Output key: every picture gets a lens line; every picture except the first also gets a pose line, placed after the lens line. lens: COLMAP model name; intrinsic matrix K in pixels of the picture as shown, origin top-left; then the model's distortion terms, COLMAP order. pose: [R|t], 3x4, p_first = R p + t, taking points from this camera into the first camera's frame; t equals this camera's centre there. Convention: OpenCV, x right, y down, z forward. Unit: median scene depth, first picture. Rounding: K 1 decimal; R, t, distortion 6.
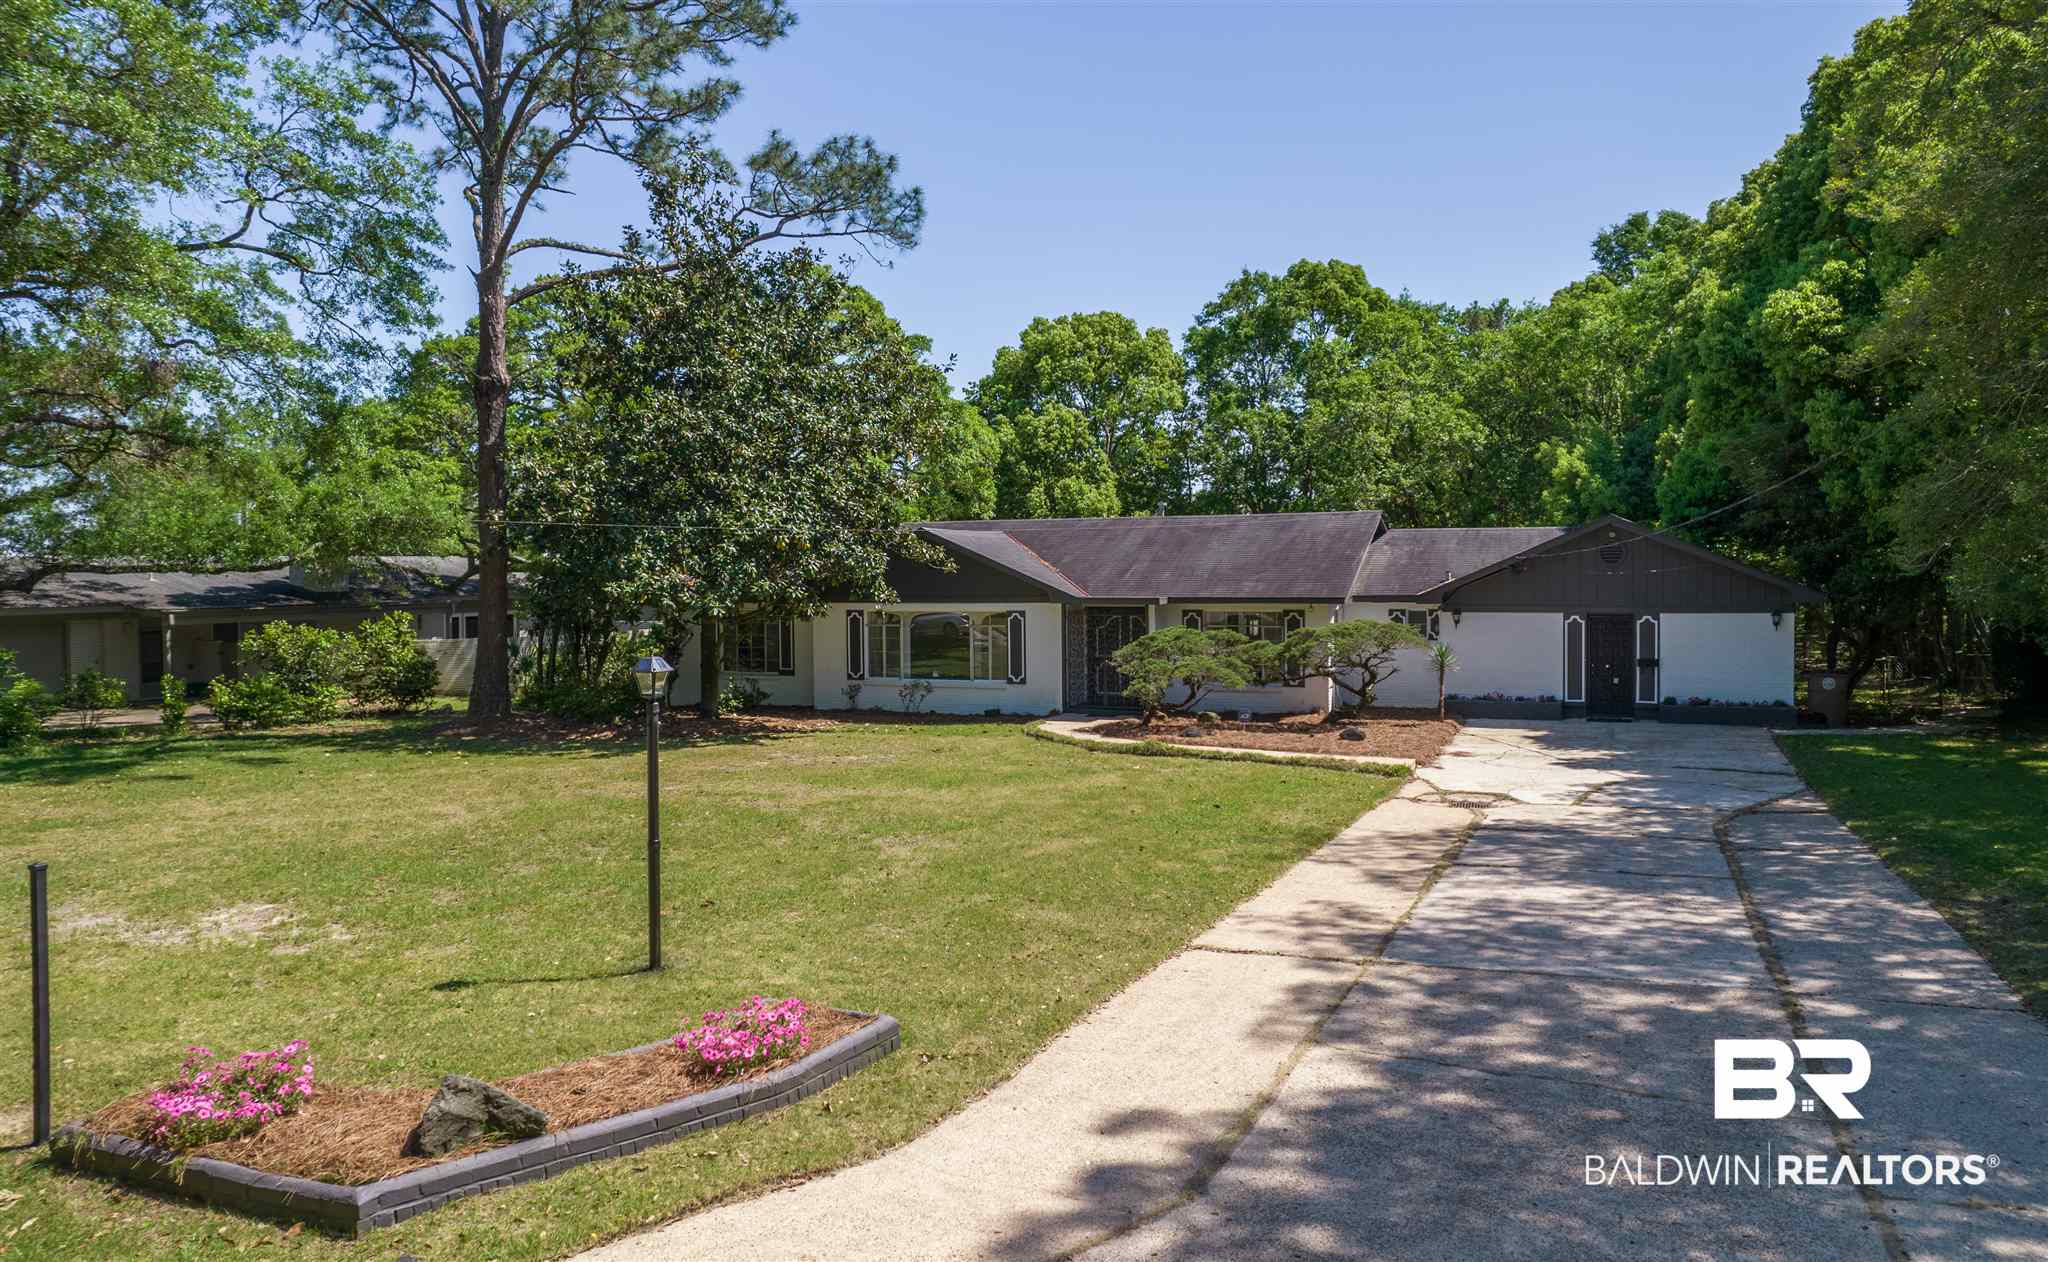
lens RADIAL K [[1508.0, 0, 1036.5], [0, 1508.0, 626.1], [0, 0, 1]] dist [-0.060352, 0.029088]
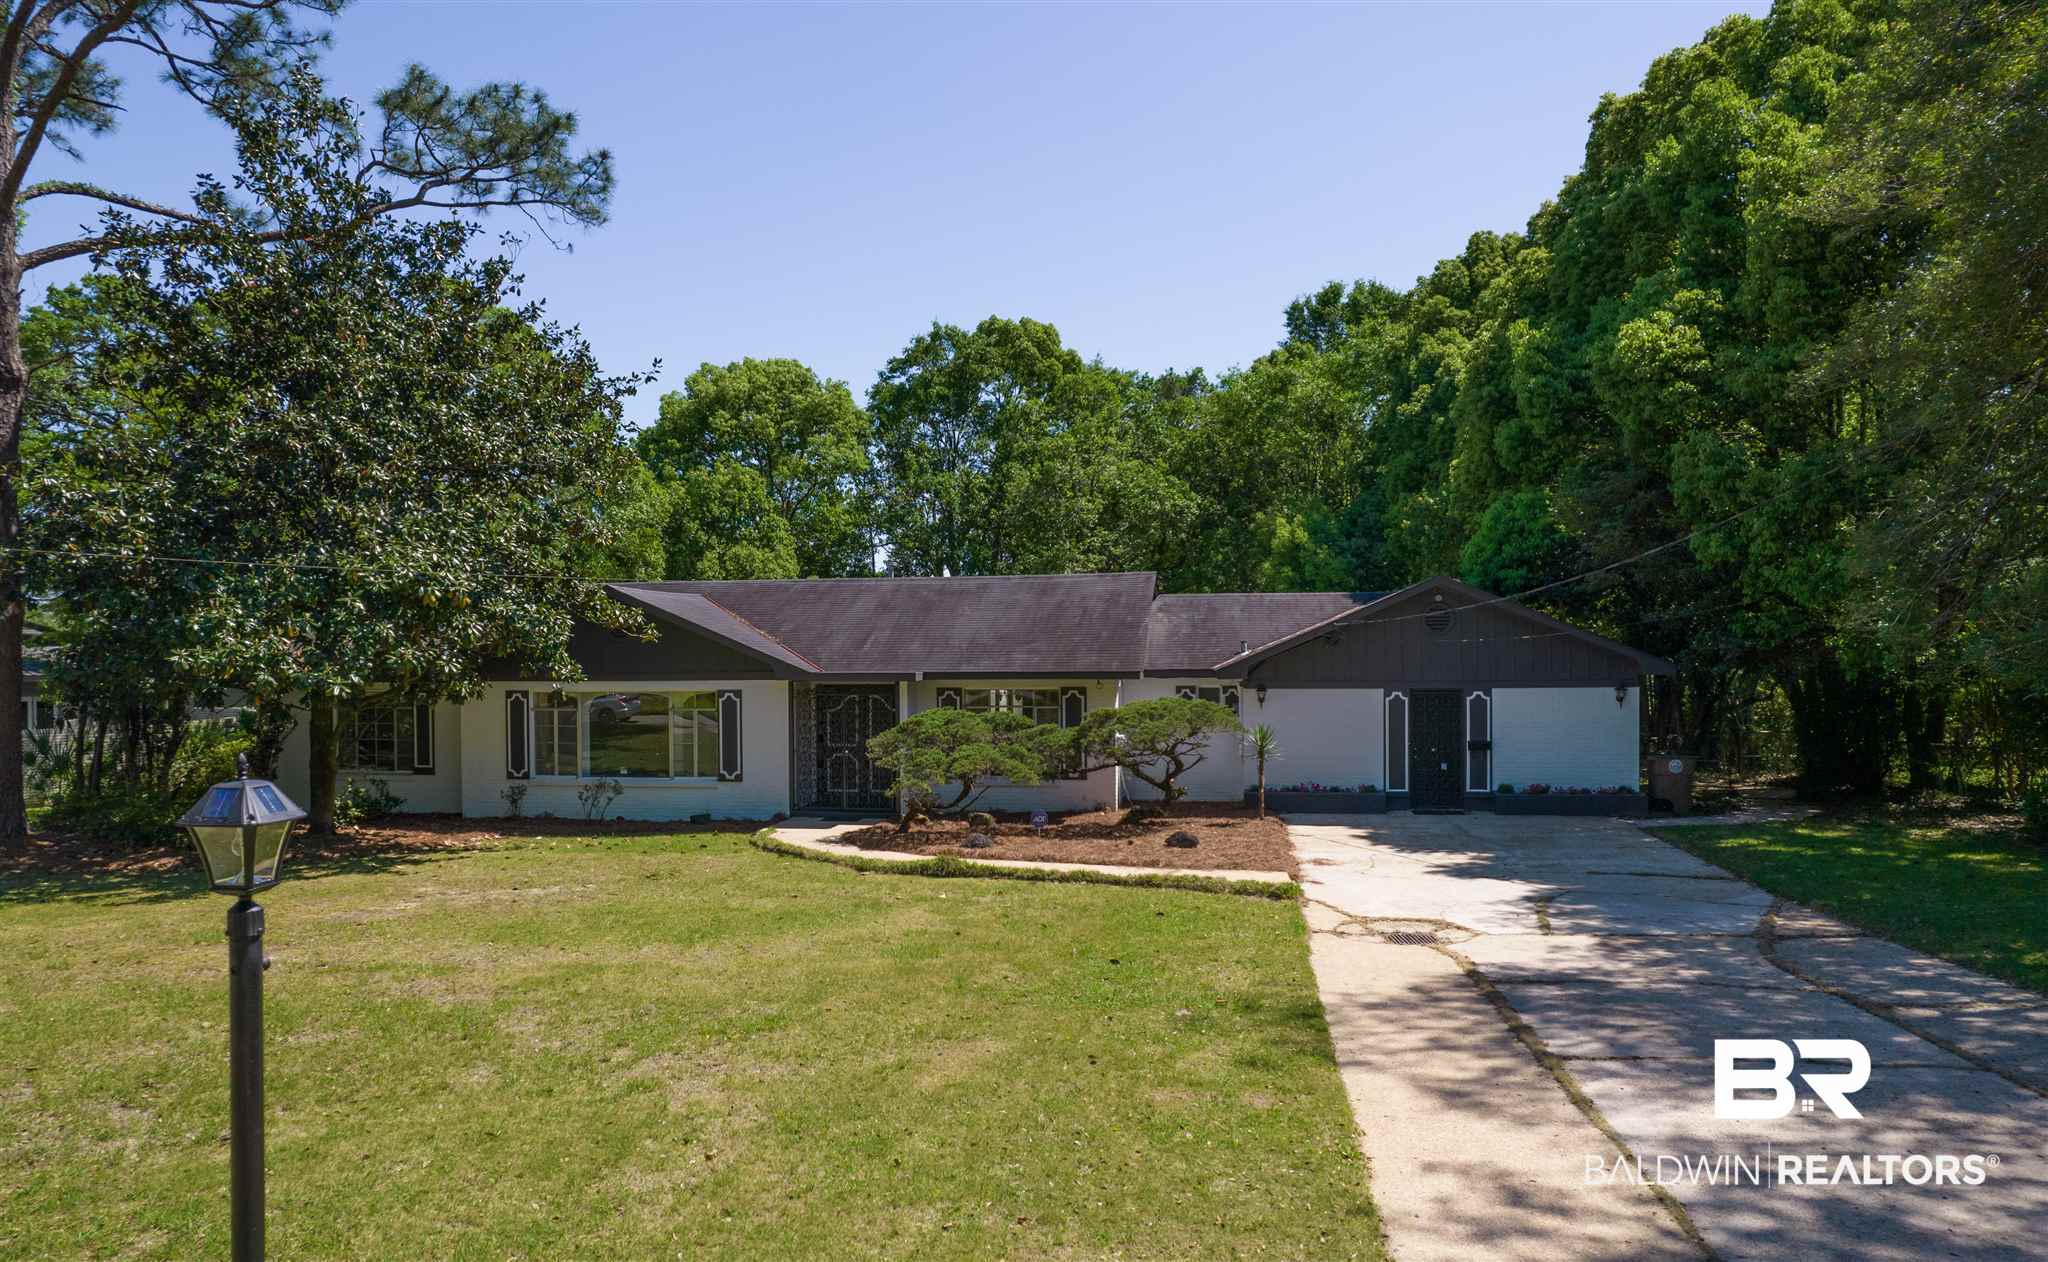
lens RADIAL K [[1508.0, 0, 1010.7], [0, 1508.0, 684.5], [0, 0, 1]] dist [-0.060352, 0.029088]
pose [[0.974247, -0.003741, 0.225452, -0.050449], [0.007745, 0.999828, -0.016879, 0.001659], [-0.225350, 0.018190, 0.974108, 0.198301]]
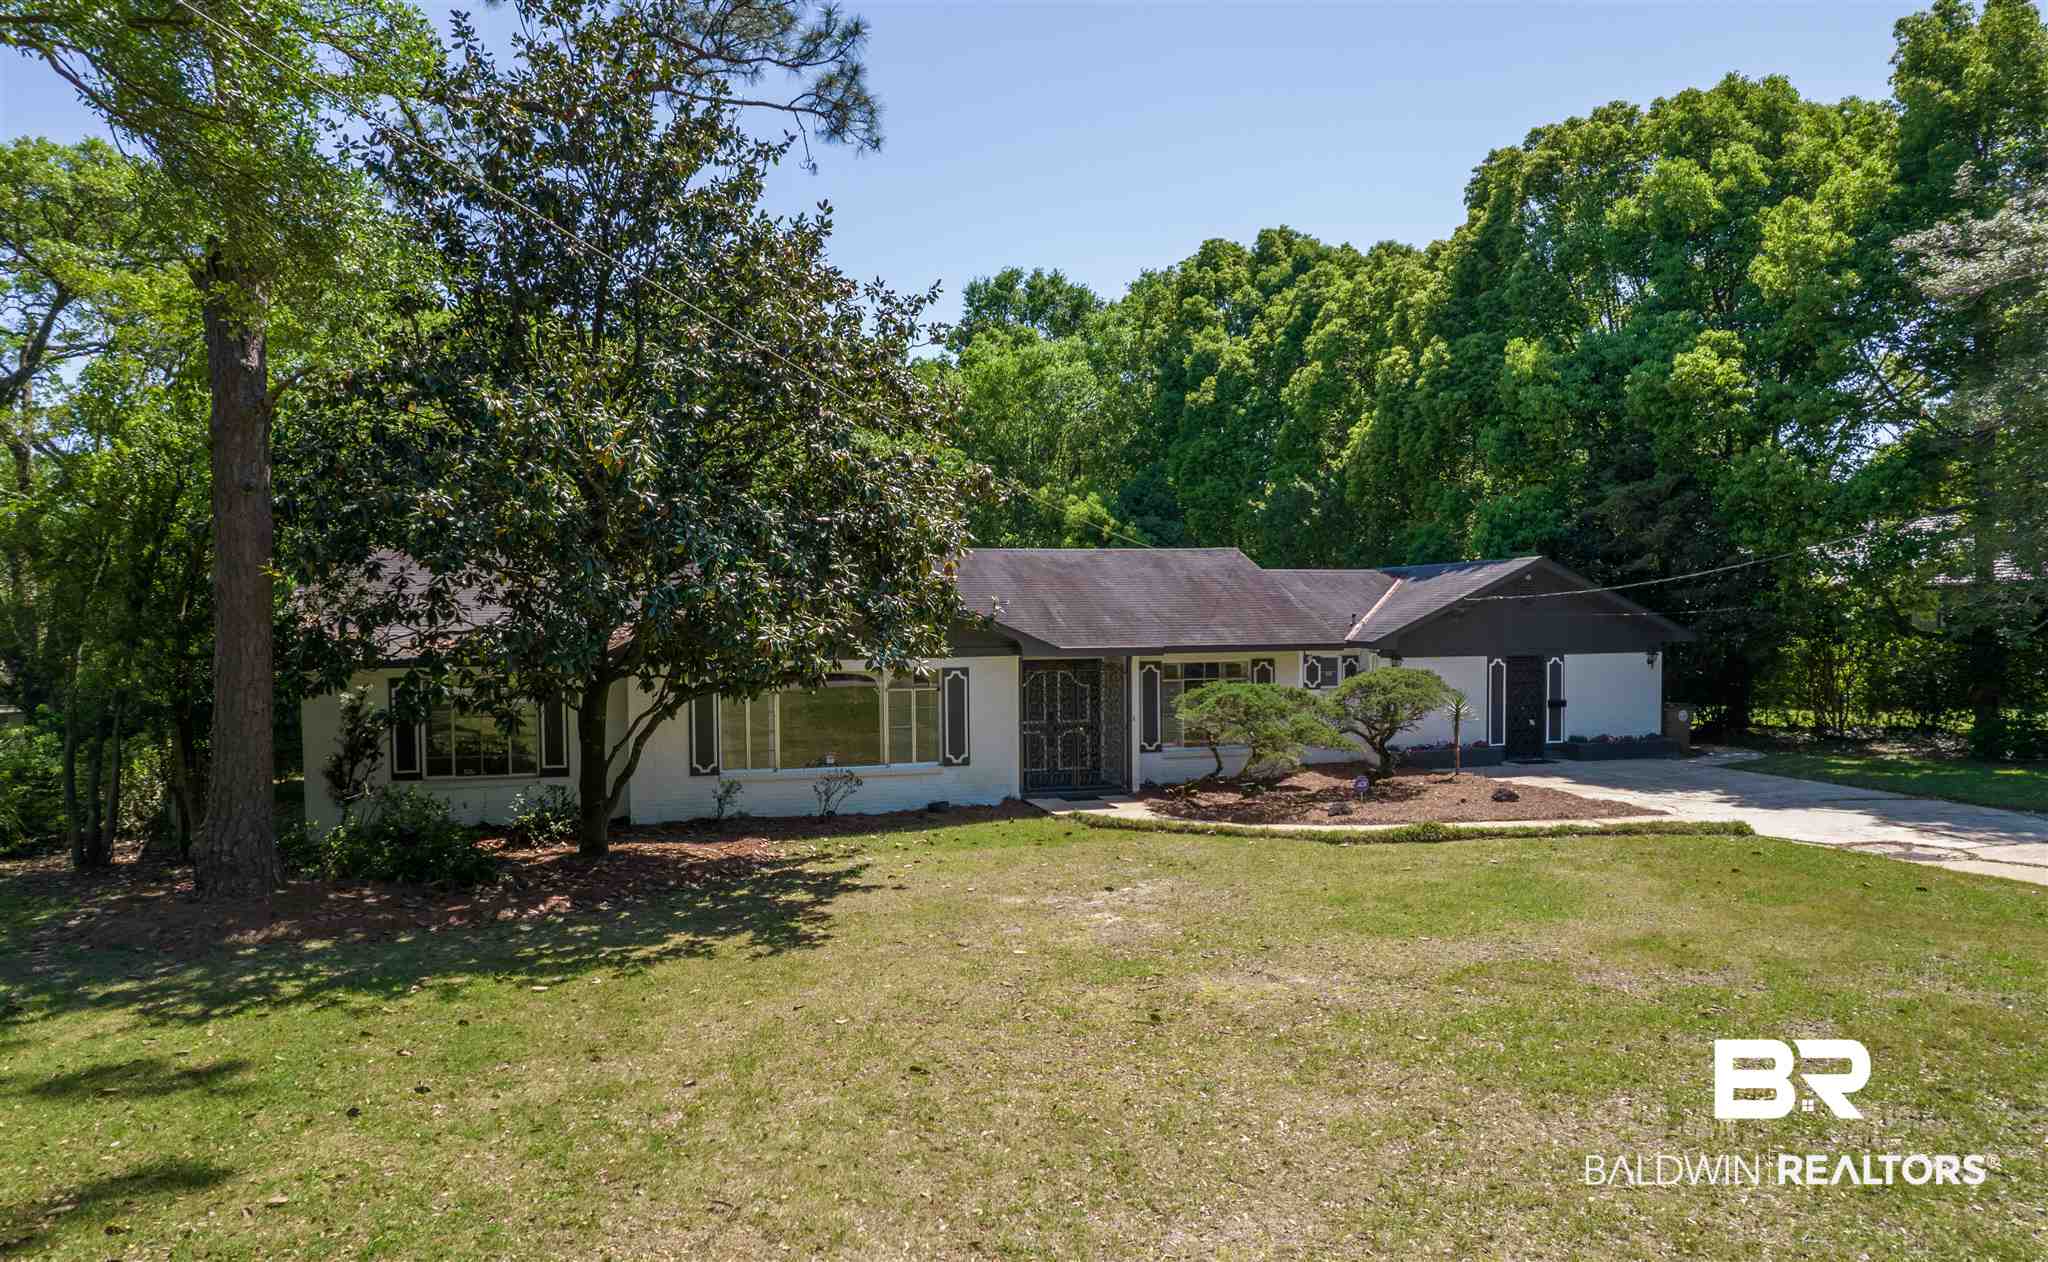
lens RADIAL K [[1508.0, 0, 1024.4], [0, 1508.0, 634.6], [0, 0, 1]] dist [-0.060352, 0.029088]
pose [[0.759445, -0.006790, 0.650536, -0.492312], [0.027940, 0.999363, -0.022186, -0.009051], [-0.649972, 0.035025, 0.759151, 0.437312]]
